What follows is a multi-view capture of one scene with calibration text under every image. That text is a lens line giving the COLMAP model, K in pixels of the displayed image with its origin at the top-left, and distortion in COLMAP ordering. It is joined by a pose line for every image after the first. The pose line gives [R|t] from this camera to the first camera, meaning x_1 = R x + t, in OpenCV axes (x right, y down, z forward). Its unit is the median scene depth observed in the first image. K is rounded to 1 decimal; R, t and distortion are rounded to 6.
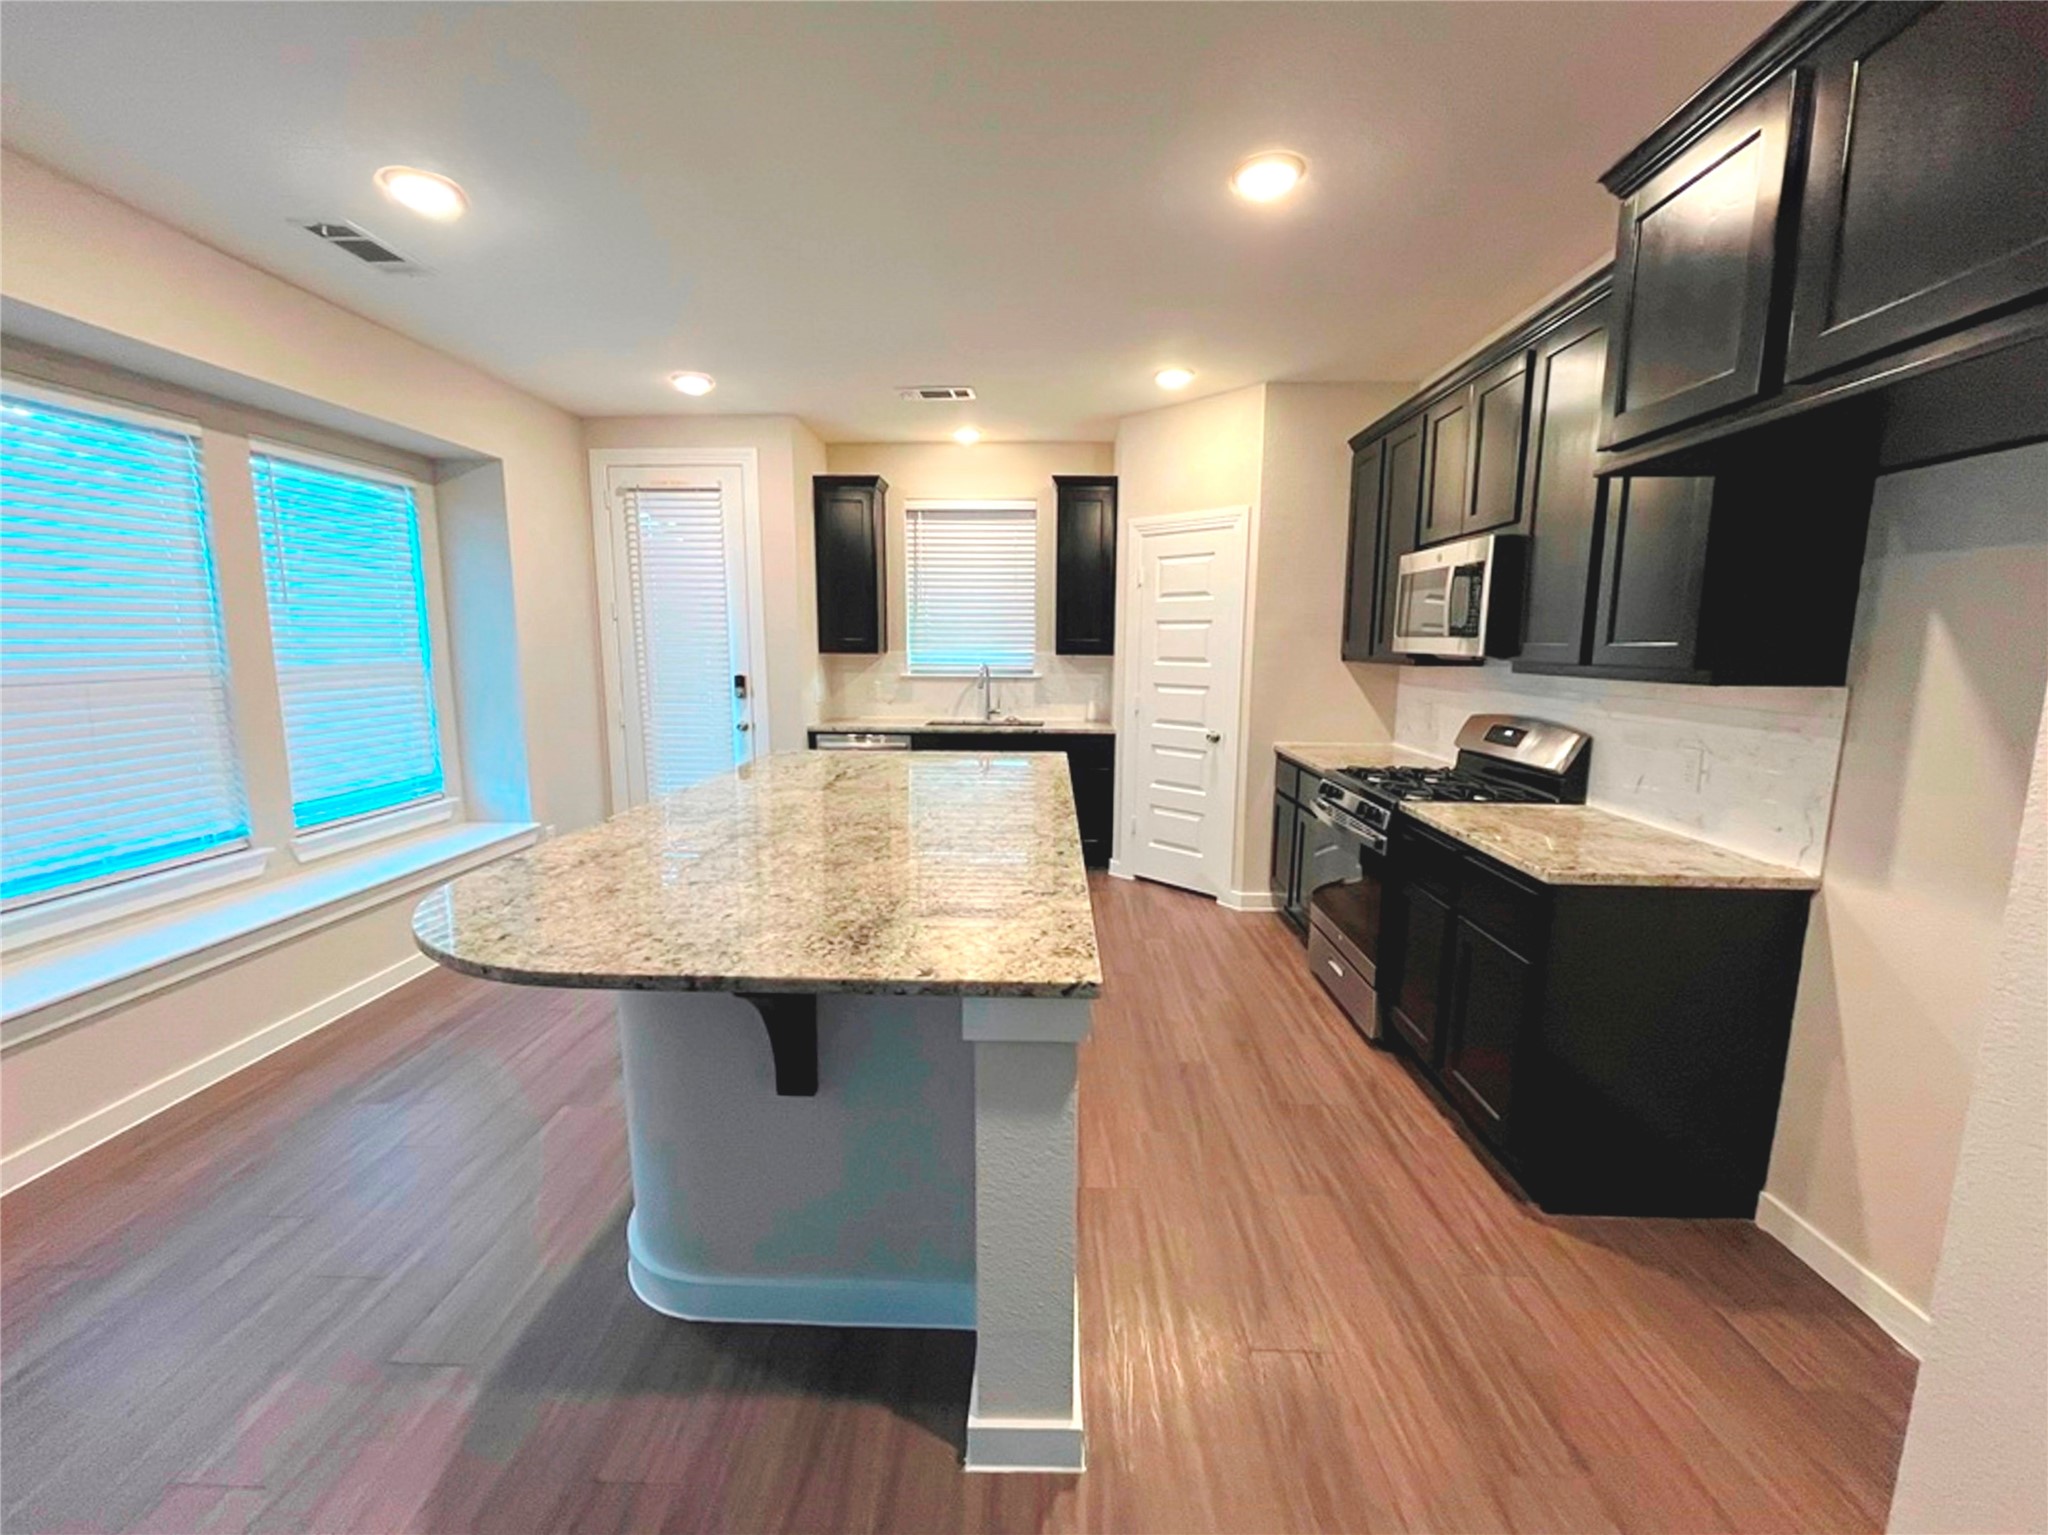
lens RADIAL K [[834.7, 0, 1034.1], [0, 834.7, 774.9], [0, 0, 1]] dist [-0.005869, -0.000346]
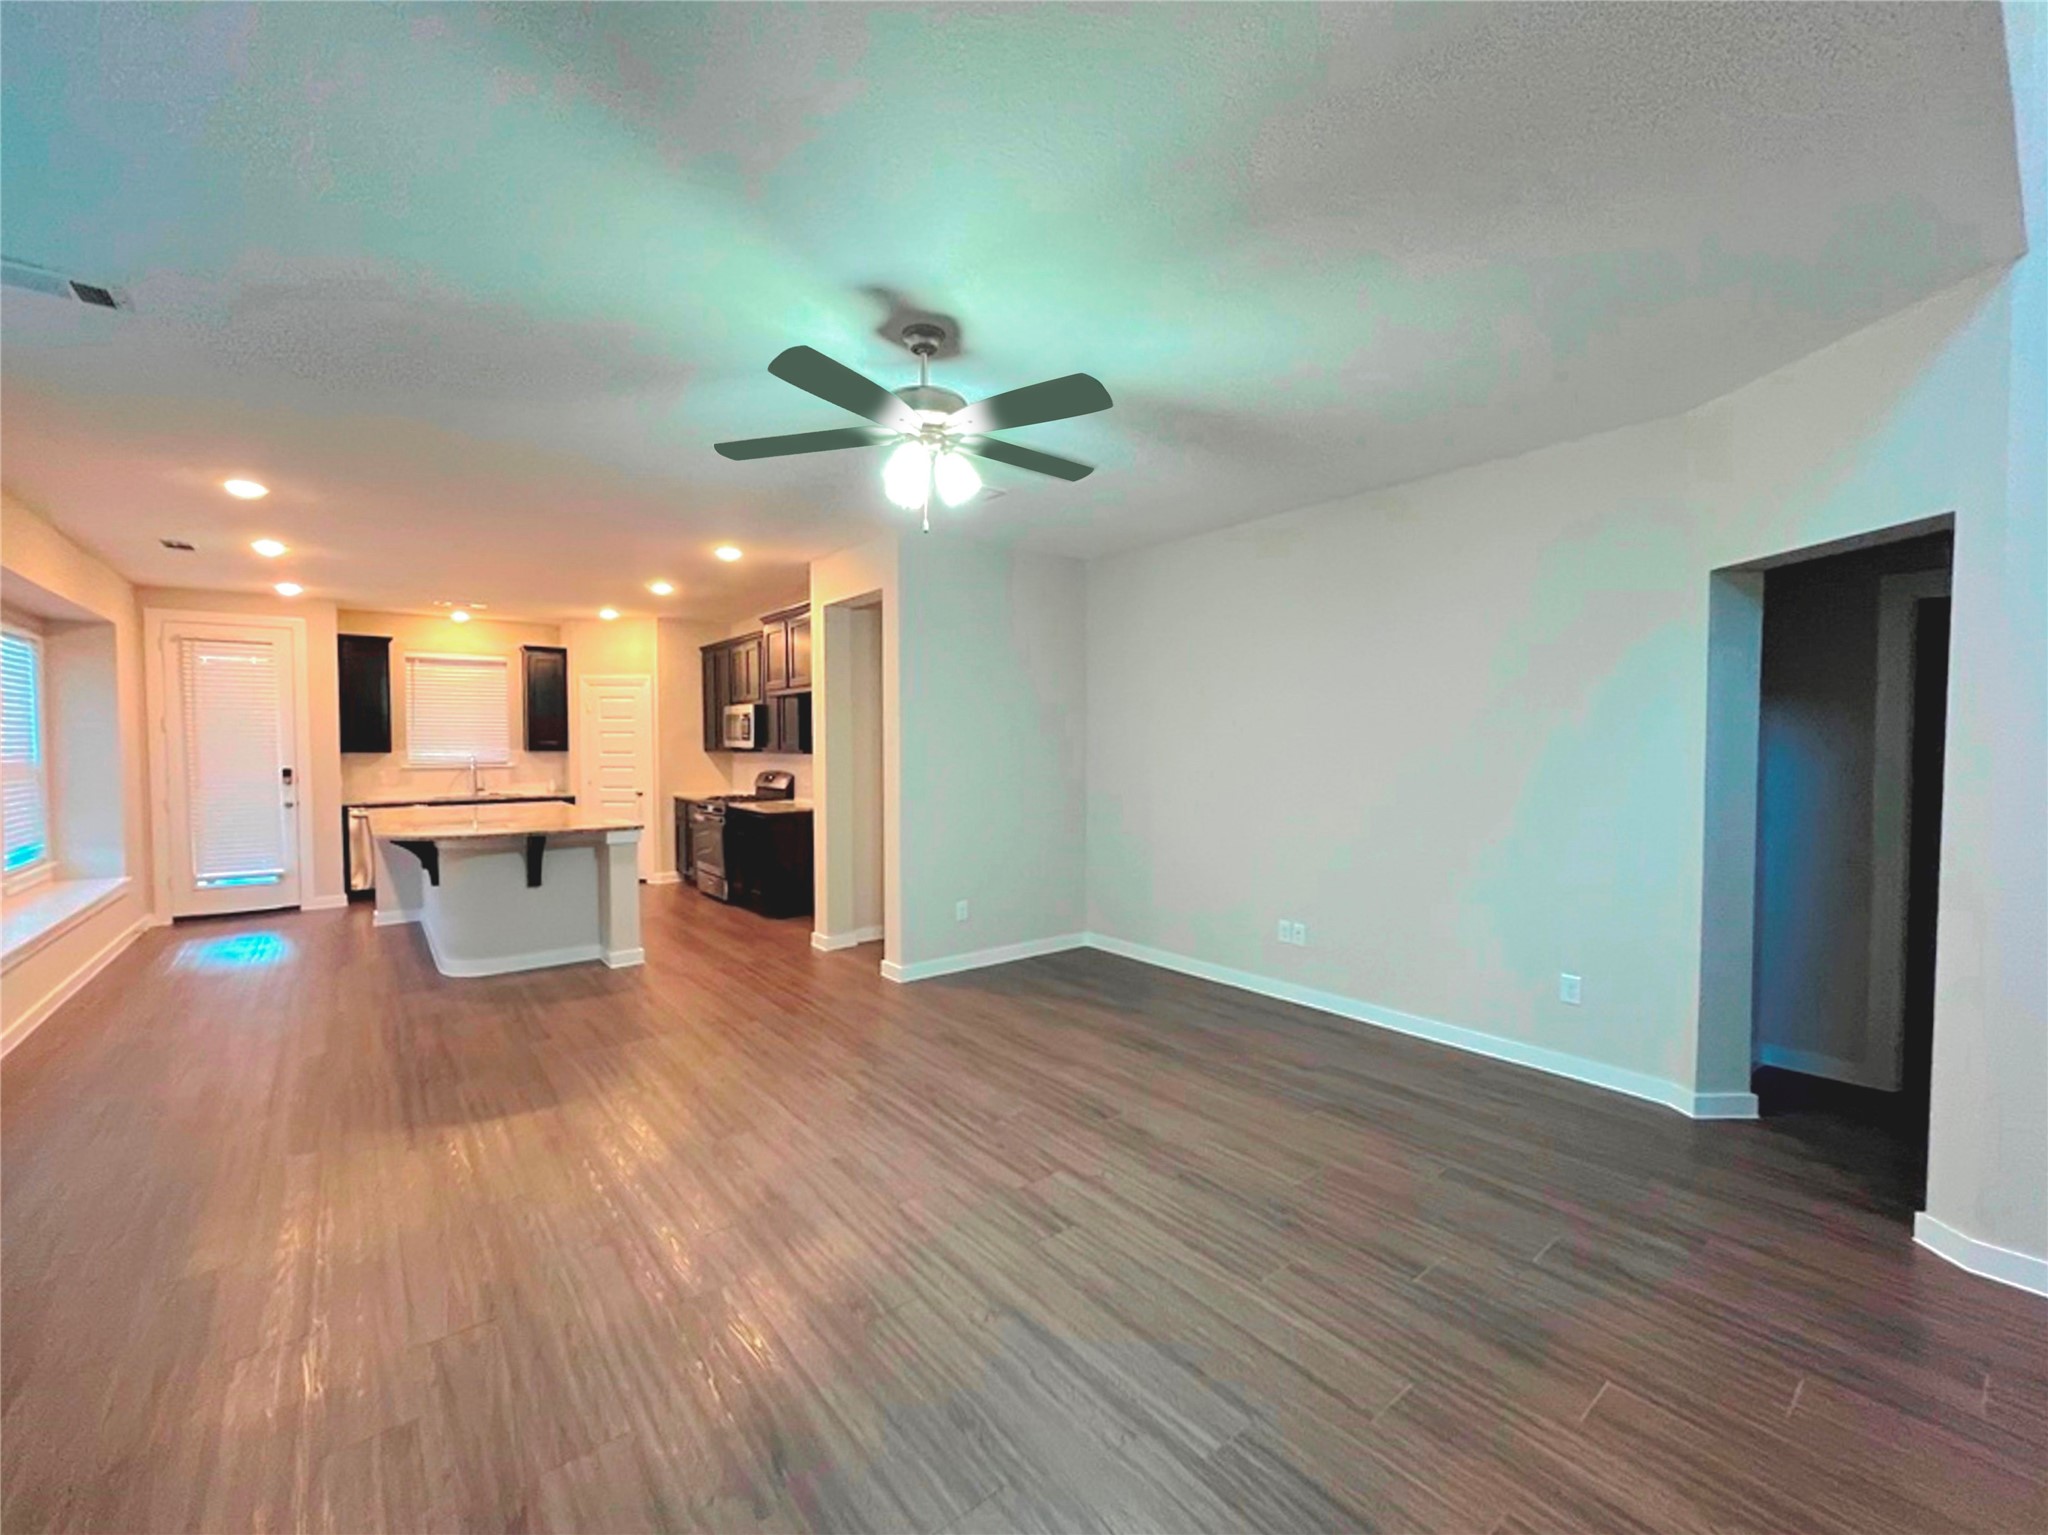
lens RADIAL K [[834.7, 0, 1022.1], [0, 834.7, 774.7], [0, 0, 1]] dist [-0.005869, -0.000346]
pose [[0.765100, -0.031925, 0.643120, -0.338148], [0.107264, 0.991134, -0.078407, 0.156173], [-0.634915, 0.128973, 0.761741, -1.002055]]
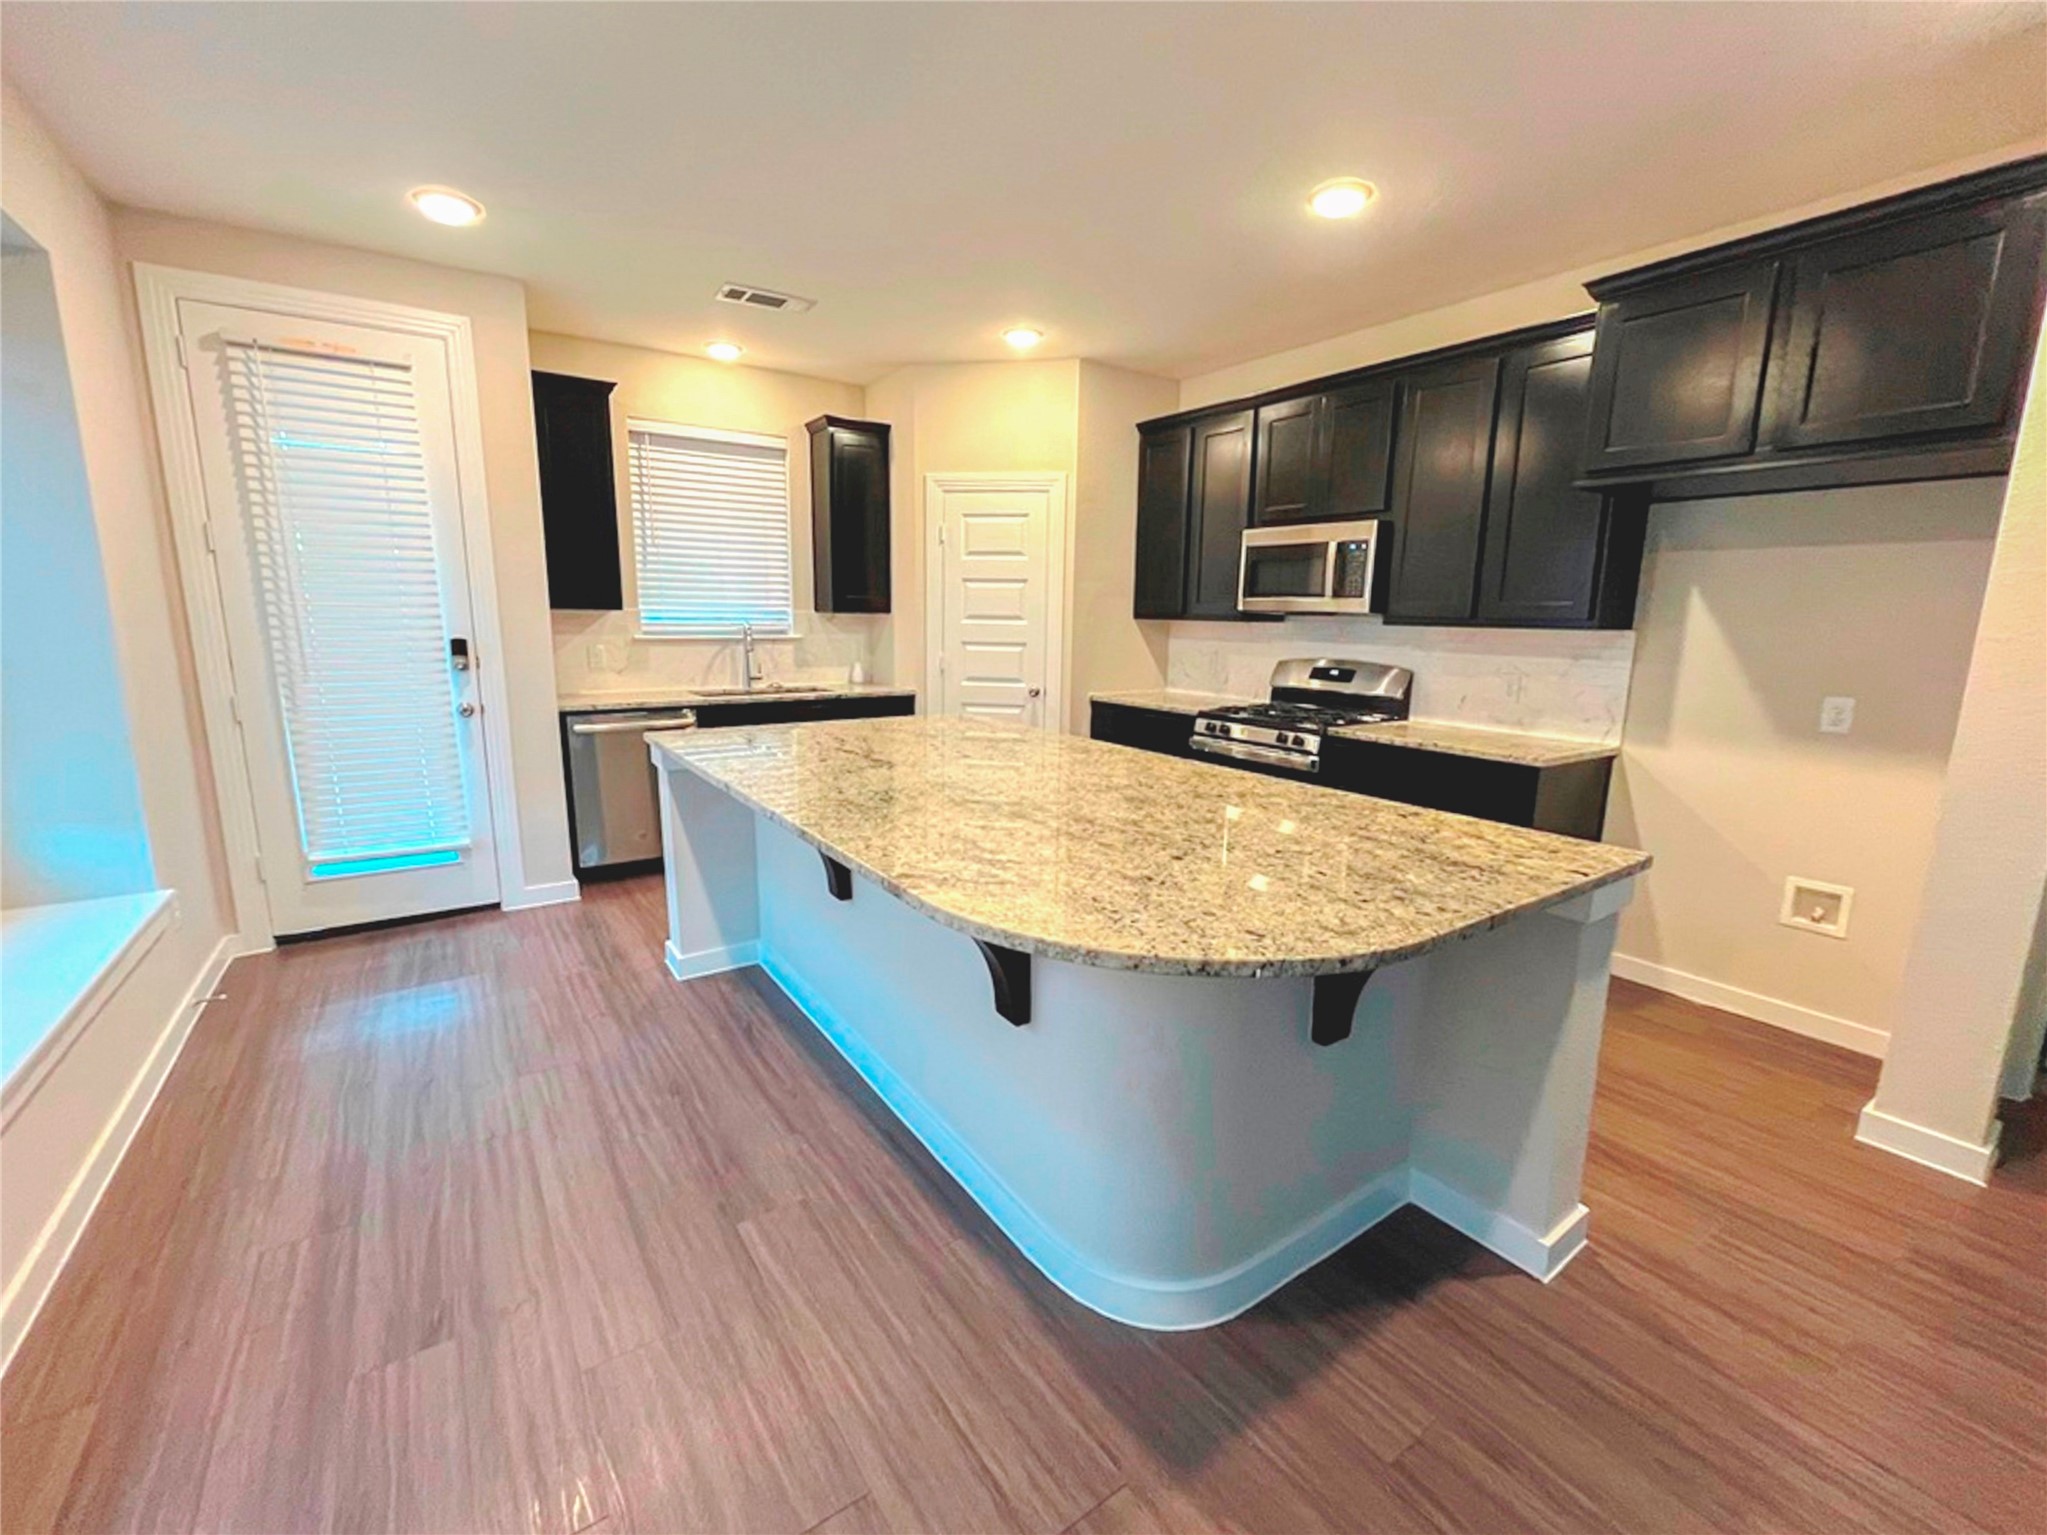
lens RADIAL K [[834.3, 0, 1012.7], [0, 834.3, 775.8], [0, 0, 1]] dist [-0.005869, -0.000346]
pose [[0.807439, -0.106395, 0.580278, -0.439516], [0.081735, 0.994292, 0.068574, -0.013647], [-0.584262, -0.007941, 0.811526, 0.157345]]
